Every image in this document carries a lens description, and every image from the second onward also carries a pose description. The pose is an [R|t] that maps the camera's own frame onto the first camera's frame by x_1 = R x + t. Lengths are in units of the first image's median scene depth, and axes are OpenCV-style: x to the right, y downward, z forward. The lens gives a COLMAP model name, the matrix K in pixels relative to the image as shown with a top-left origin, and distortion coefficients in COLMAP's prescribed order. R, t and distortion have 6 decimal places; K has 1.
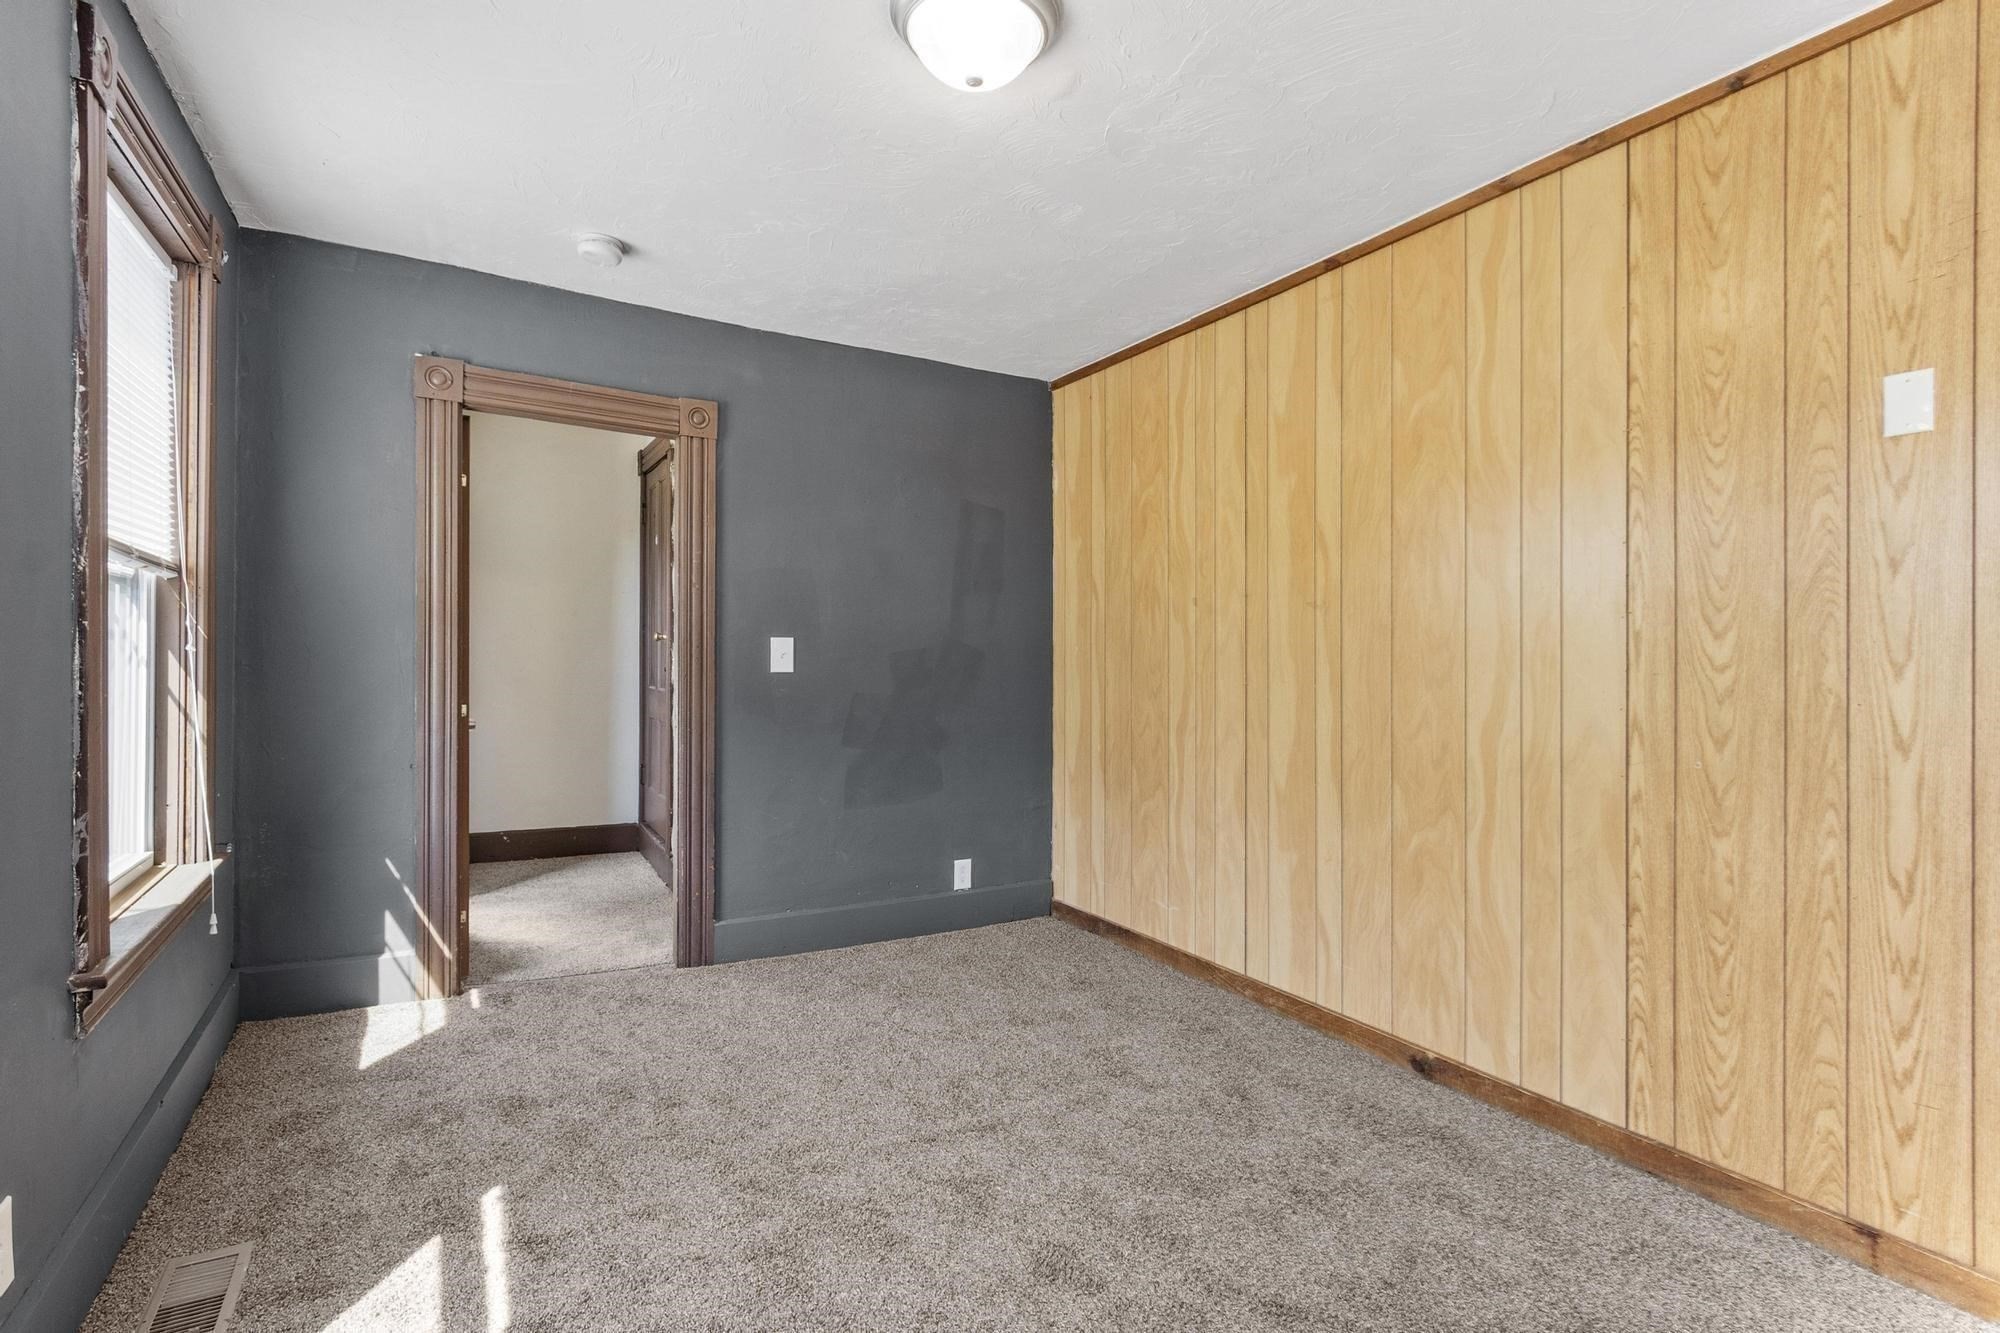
lens RADIAL K [[942.9, 0, 1016.9], [0, 942.9, 663.1], [0, 0, 1]] dist [-0.001776, -0.001030]
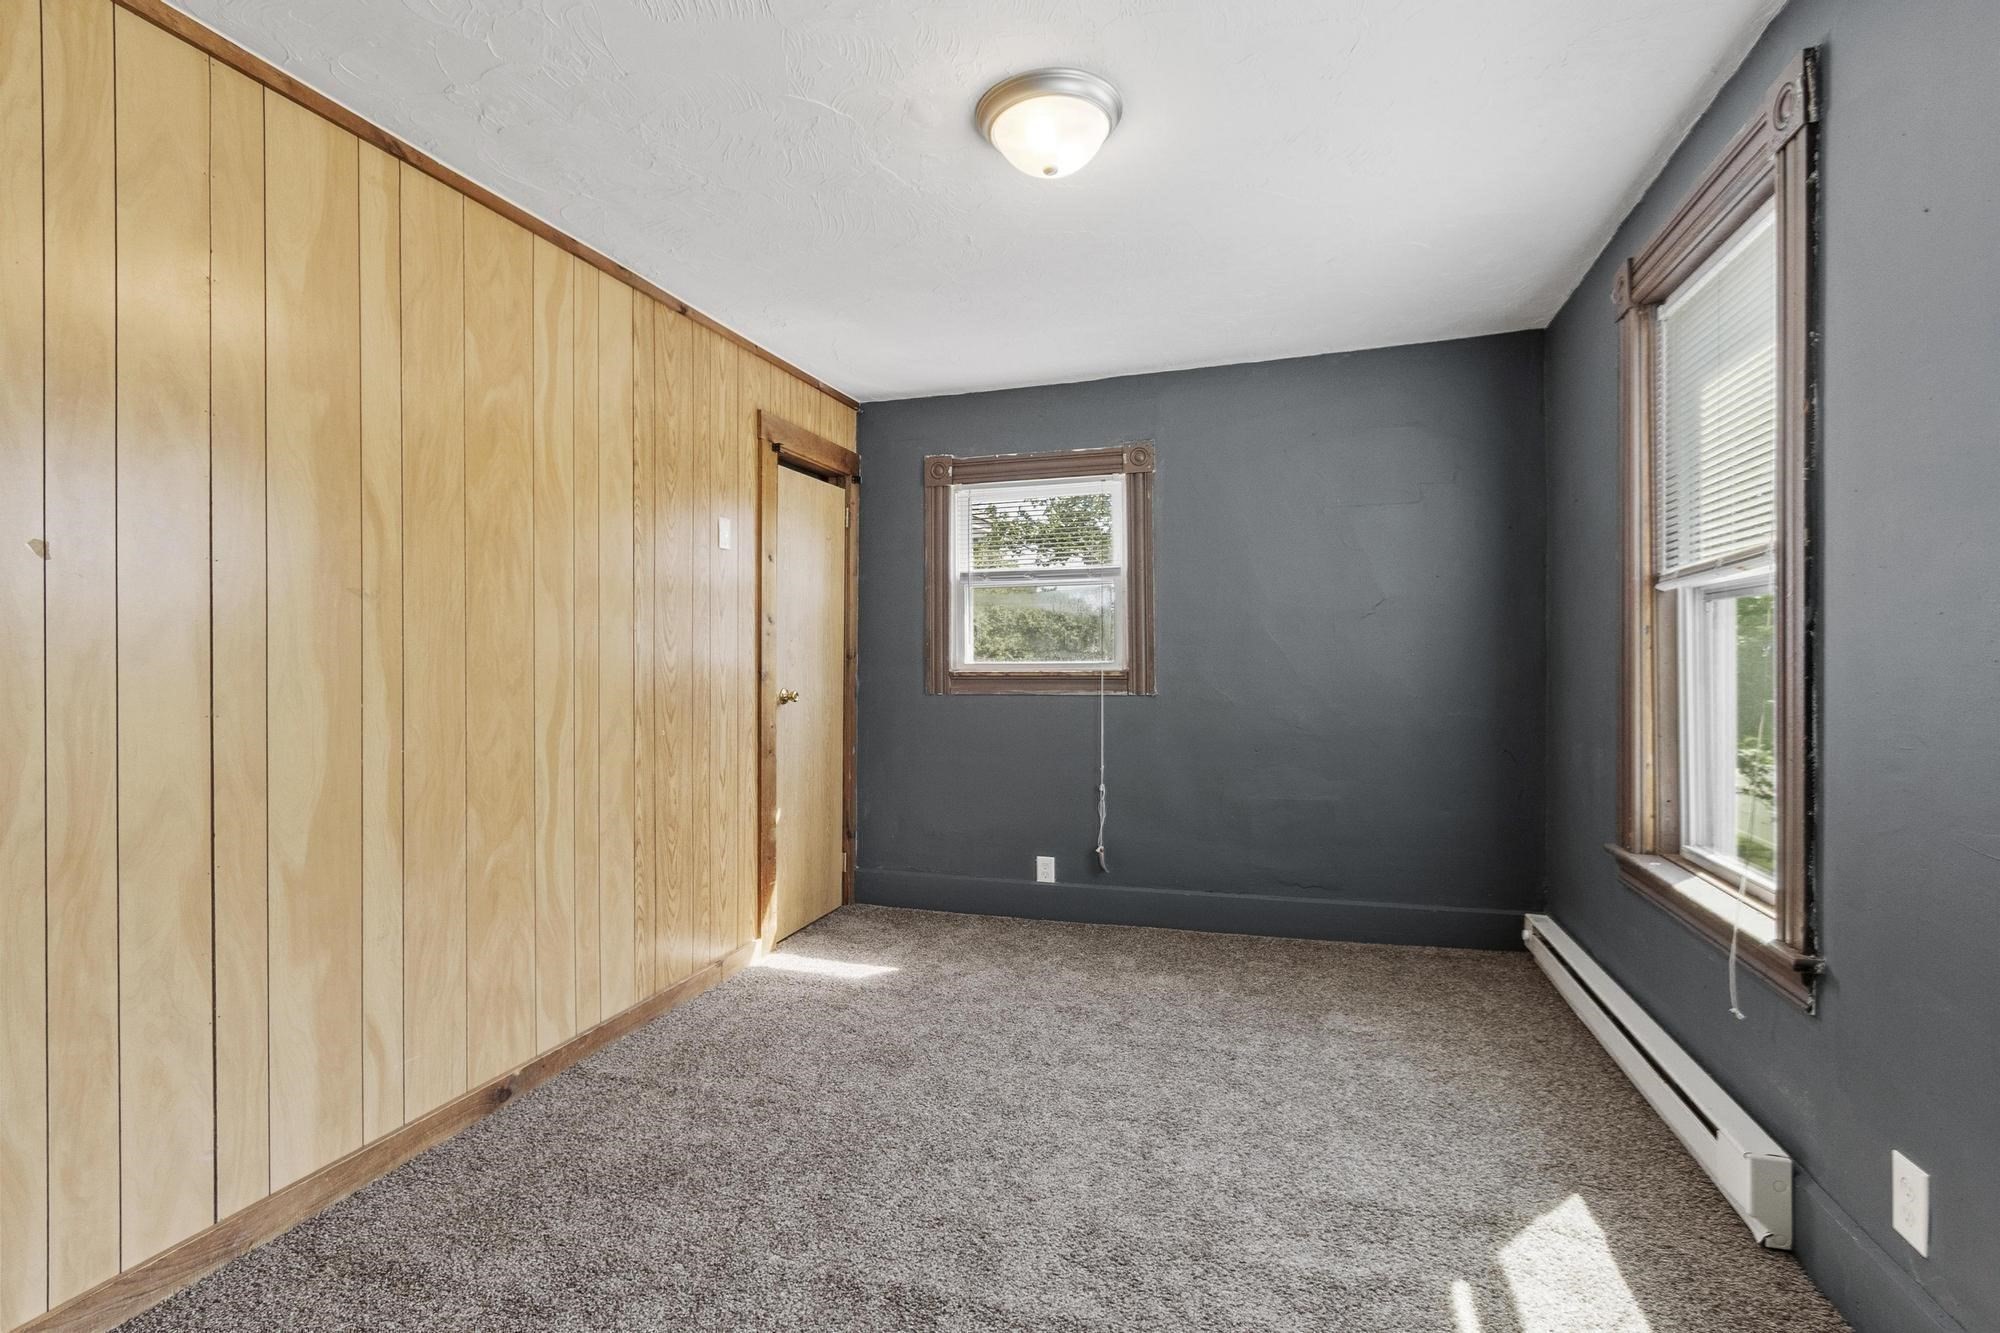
lens RADIAL K [[942.9, 0, 1016.9], [0, 942.9, 663.1], [0, 0, 1]] dist [-0.001776, -0.001030]
pose [[-0.675139, -0.007234, 0.737655, -0.555941], [0.003931, 0.999902, 0.013404, -0.016445], [-0.737680, 0.011949, -0.675044, 1.126505]]
